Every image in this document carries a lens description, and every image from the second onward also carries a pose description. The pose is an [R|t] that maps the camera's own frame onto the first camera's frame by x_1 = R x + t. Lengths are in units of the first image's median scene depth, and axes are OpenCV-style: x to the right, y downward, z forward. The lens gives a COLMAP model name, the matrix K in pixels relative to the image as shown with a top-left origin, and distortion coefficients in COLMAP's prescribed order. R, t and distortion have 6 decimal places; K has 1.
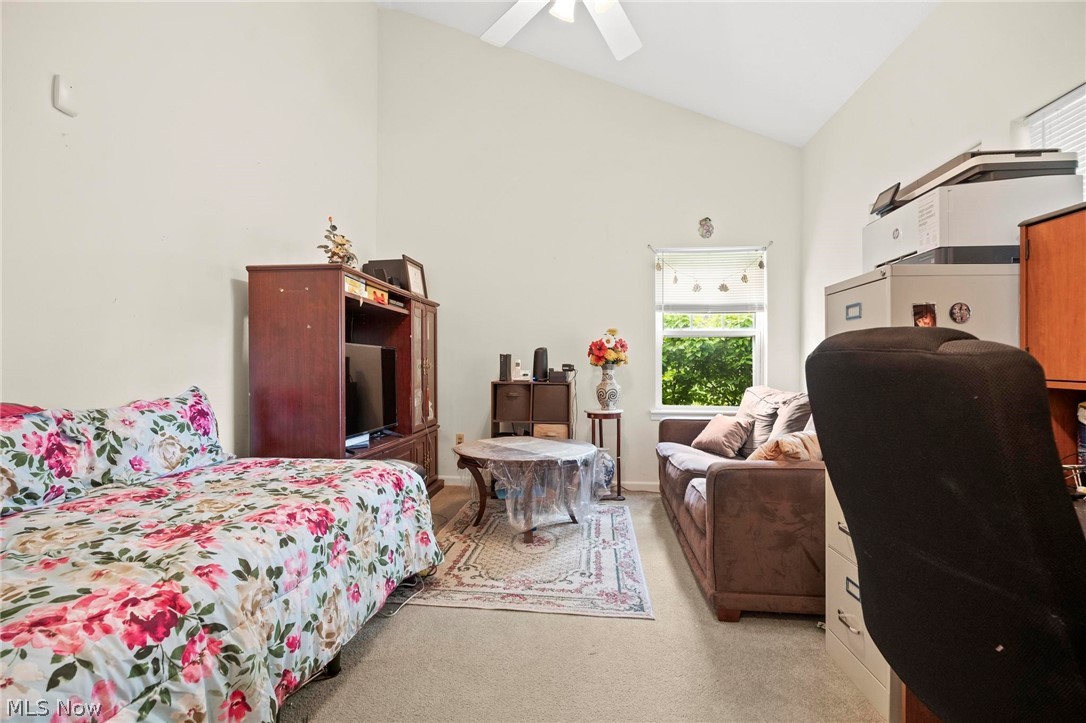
lens RADIAL K [[498.0, 0, 536.6], [0, 498.0, 368.7], [0, 0, 1]] dist [-0.015962, -0.002680]
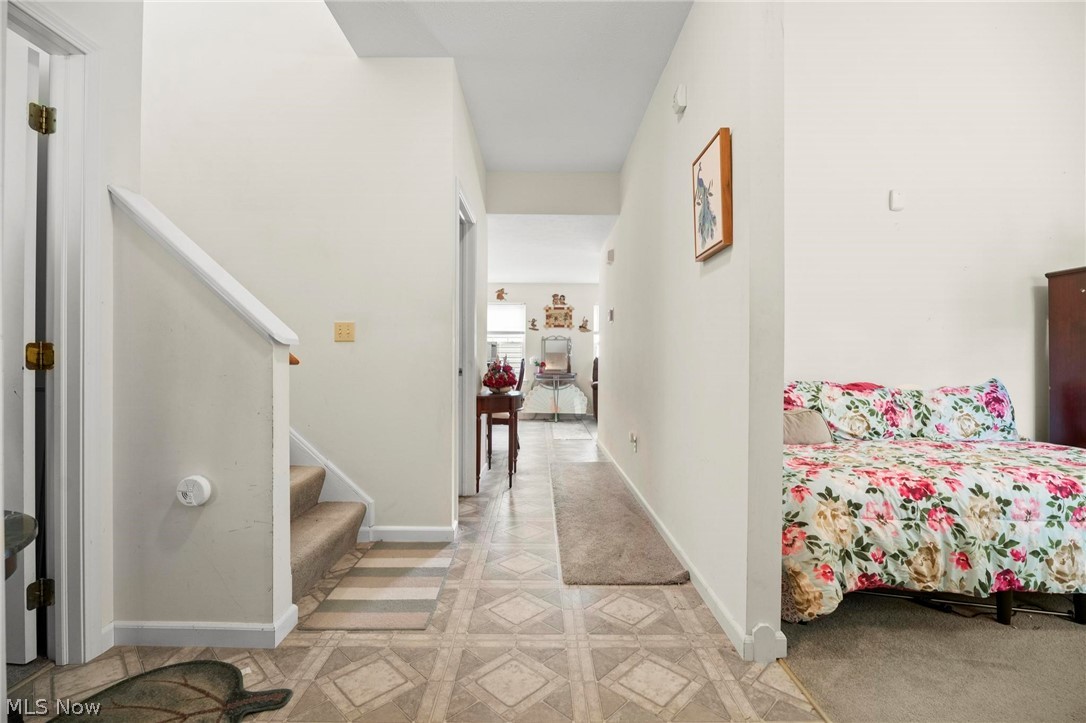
lens RADIAL K [[498.0, 0, 545.6], [0, 498.0, 361.3], [0, 0, 1]] dist [-0.015962, -0.002680]
pose [[0.130418, -0.001981, -0.991457, 0.657658], [-0.003251, 0.999992, -0.002426, -0.003339], [0.991454, 0.003540, 0.130411, -0.492461]]
